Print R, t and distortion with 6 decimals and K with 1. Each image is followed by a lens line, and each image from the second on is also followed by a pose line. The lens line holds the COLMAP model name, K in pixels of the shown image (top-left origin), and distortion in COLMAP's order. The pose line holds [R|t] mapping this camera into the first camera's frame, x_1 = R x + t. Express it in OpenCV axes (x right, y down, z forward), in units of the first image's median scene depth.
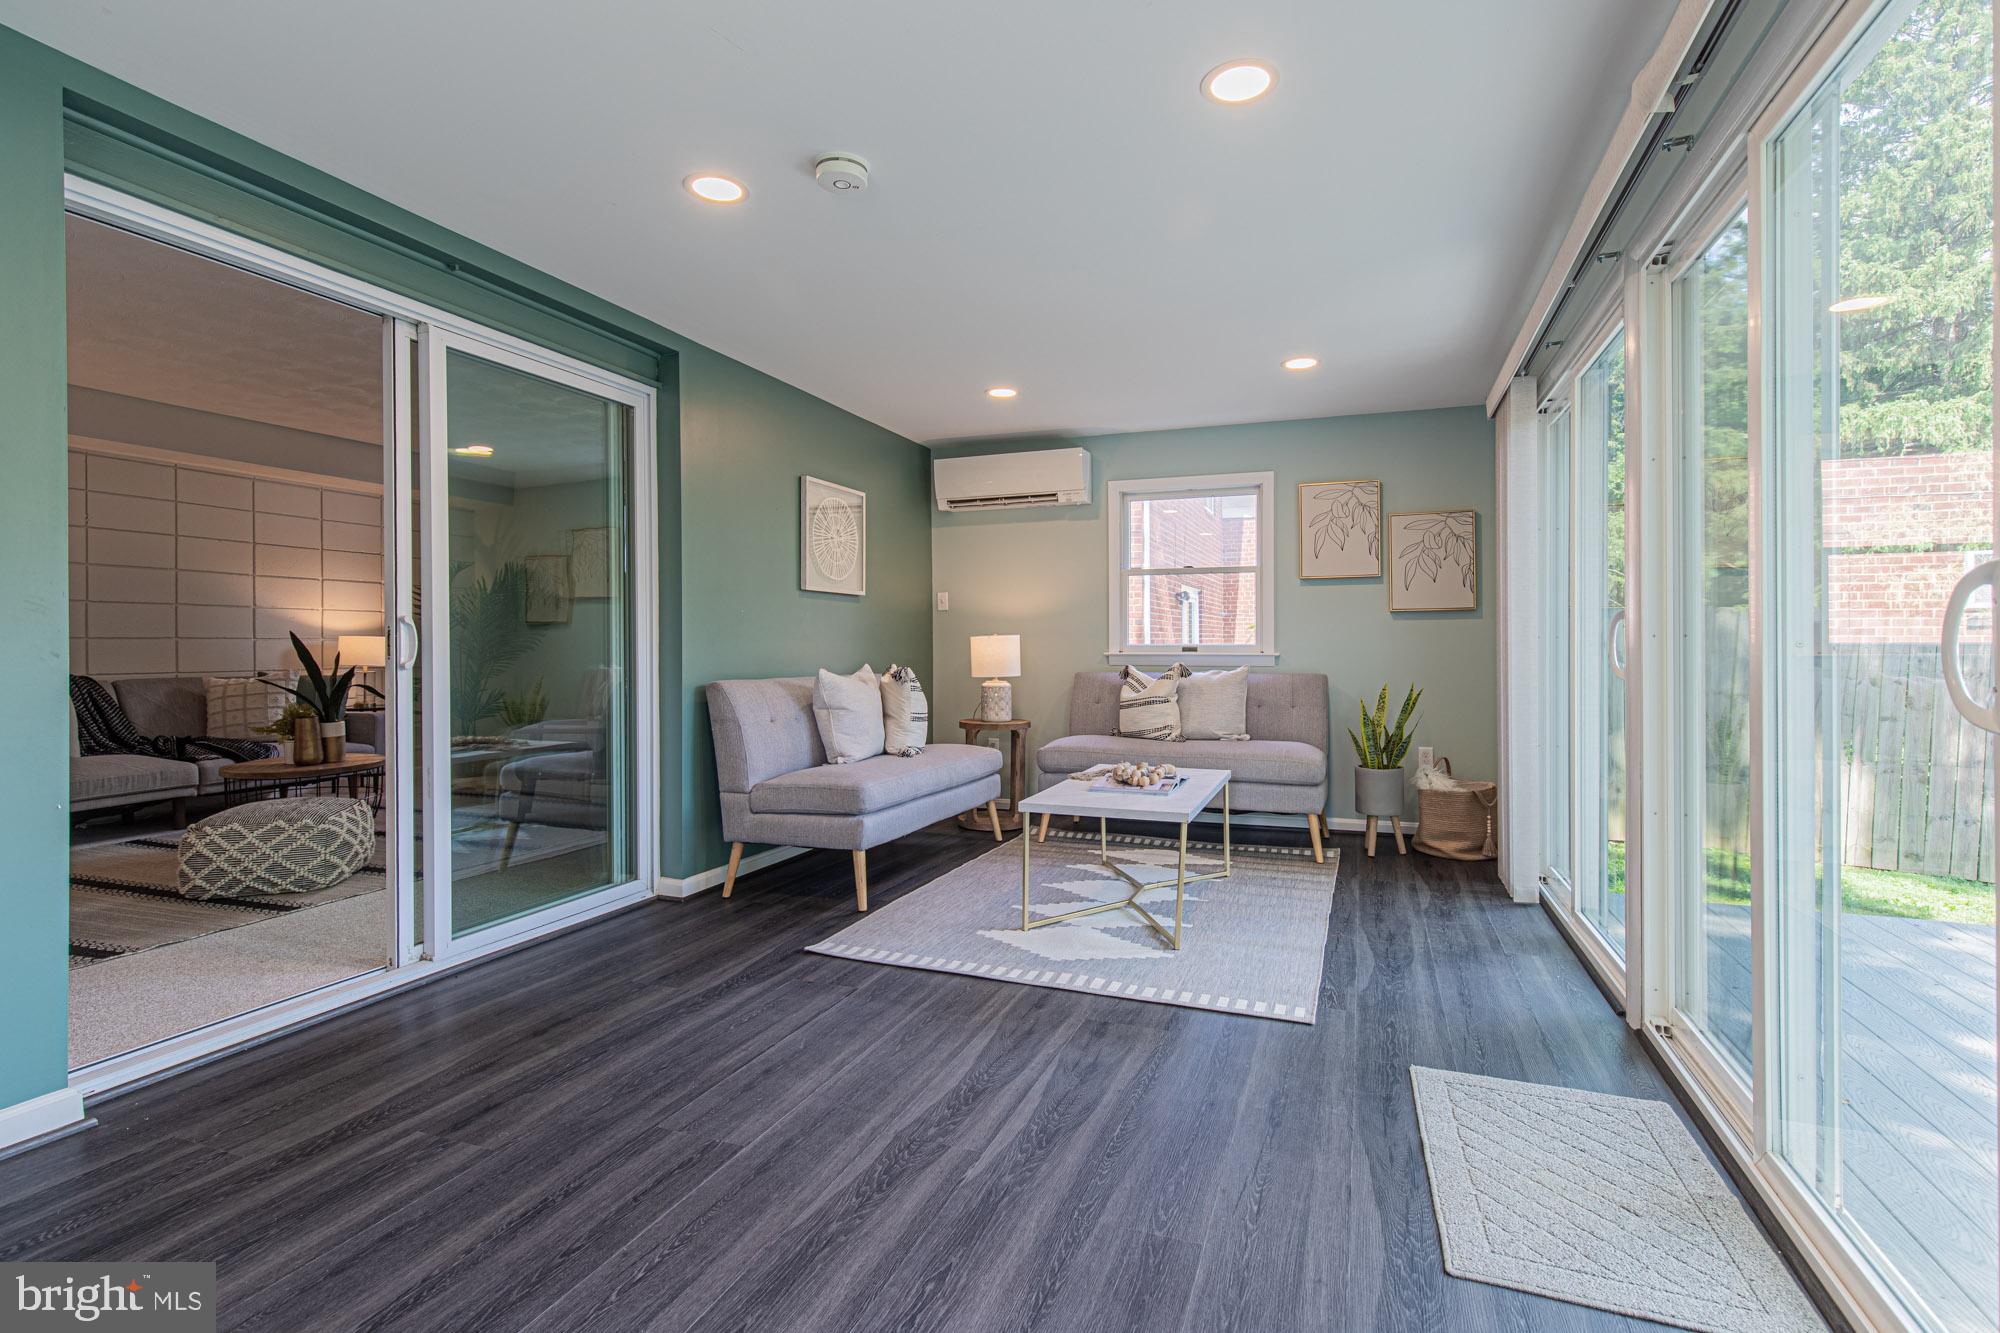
lens RADIAL K [[909.9, 0, 1009.5], [0, 909.9, 647.8], [0, 0, 1]] dist [-0.000127, 0.000356]
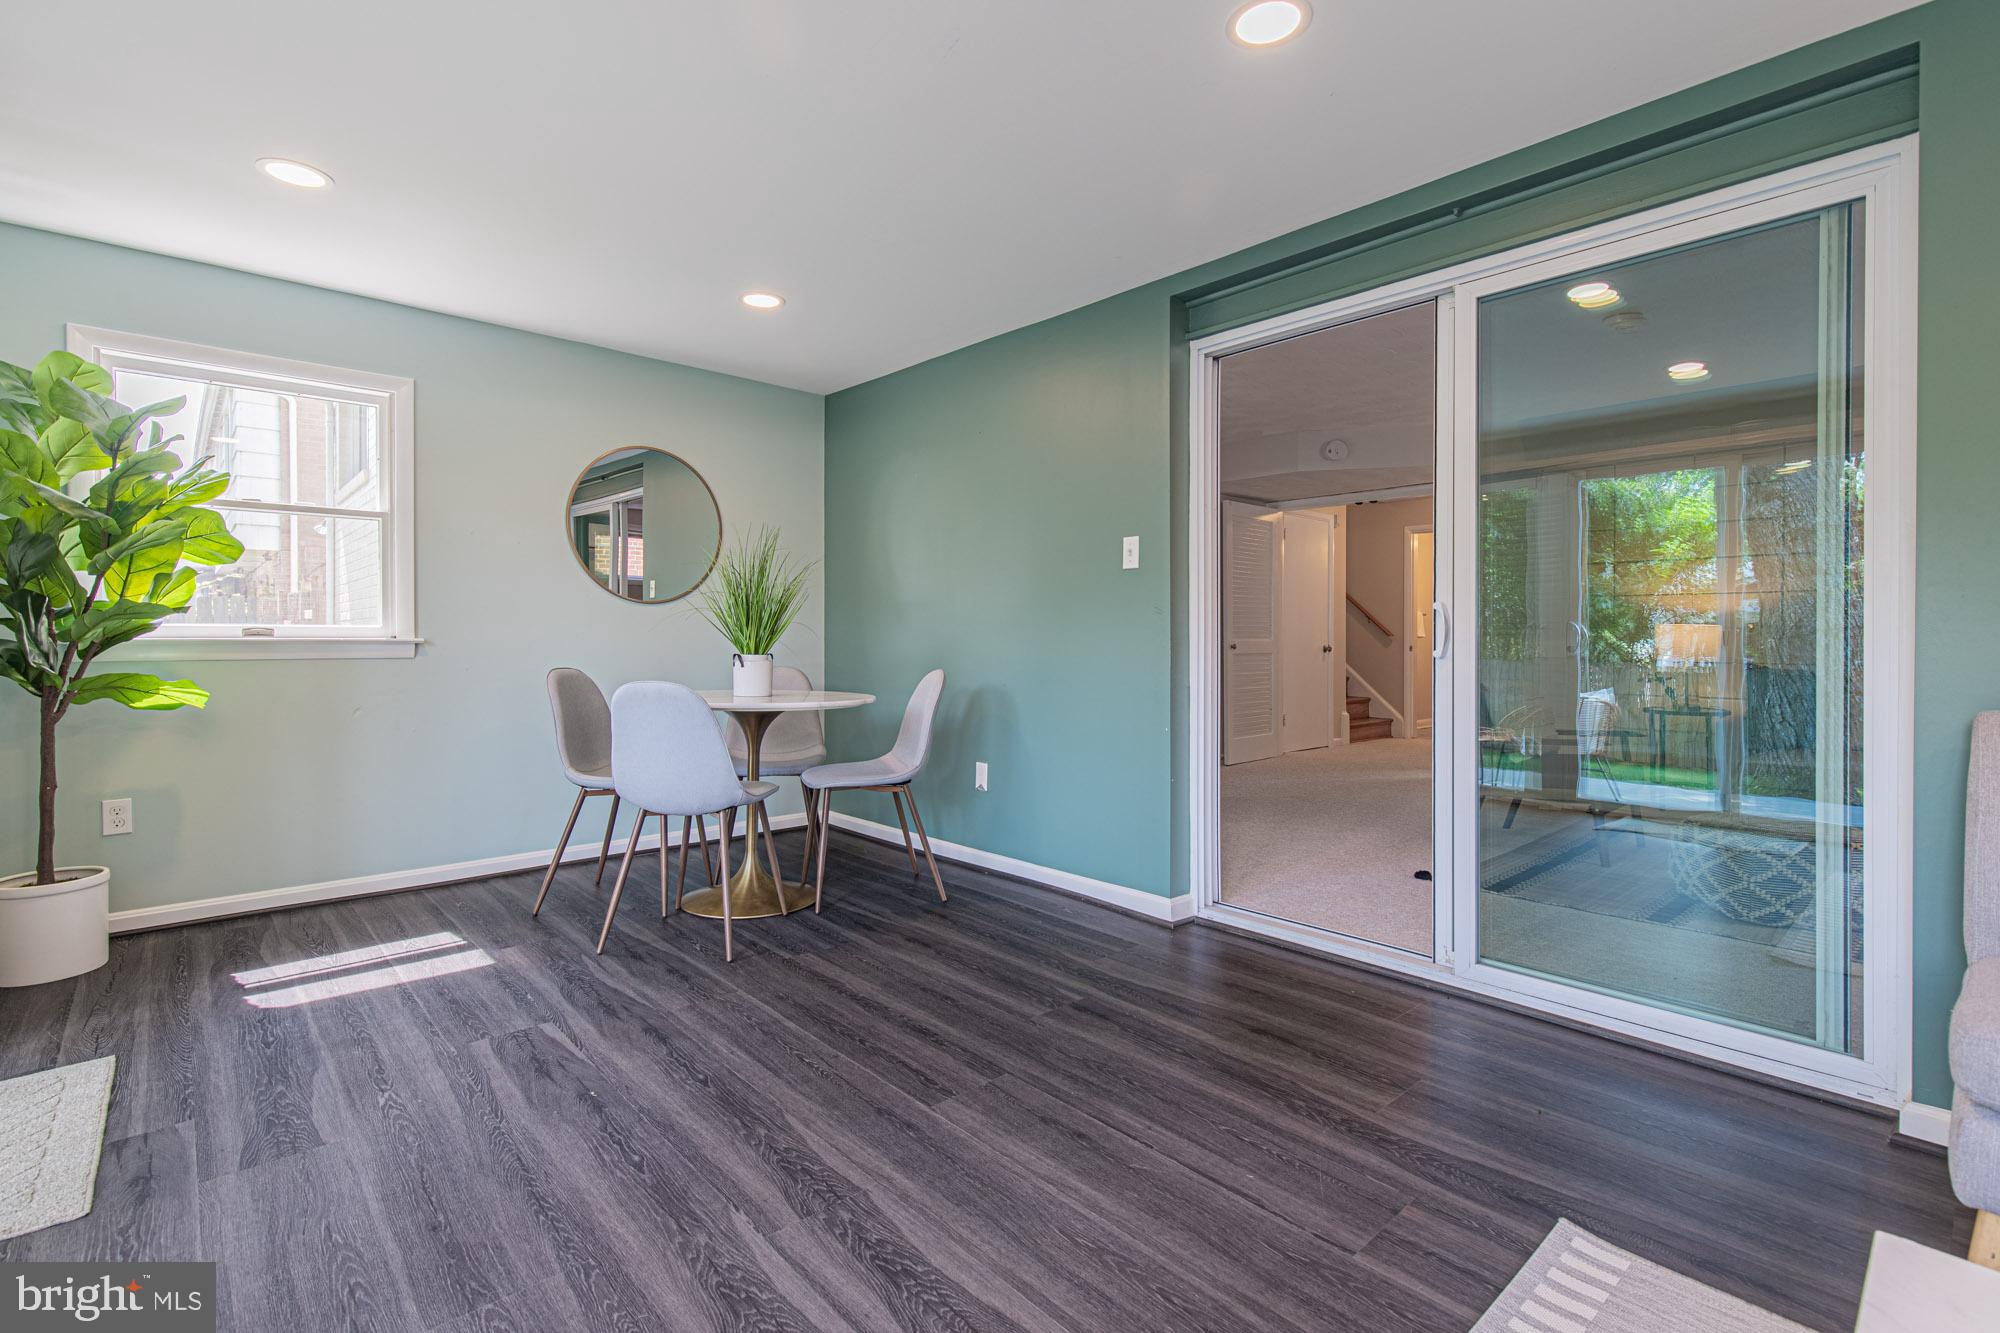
lens RADIAL K [[909.9, 0, 1009.2], [0, 909.9, 639.2], [0, 0, 1]] dist [-0.000127, 0.000356]
pose [[-0.438640, 0.004856, -0.898650, 0.568499], [-0.004619, 0.999960, 0.007658, 0.000017], [0.898651, 0.007510, -0.438600, 1.437107]]
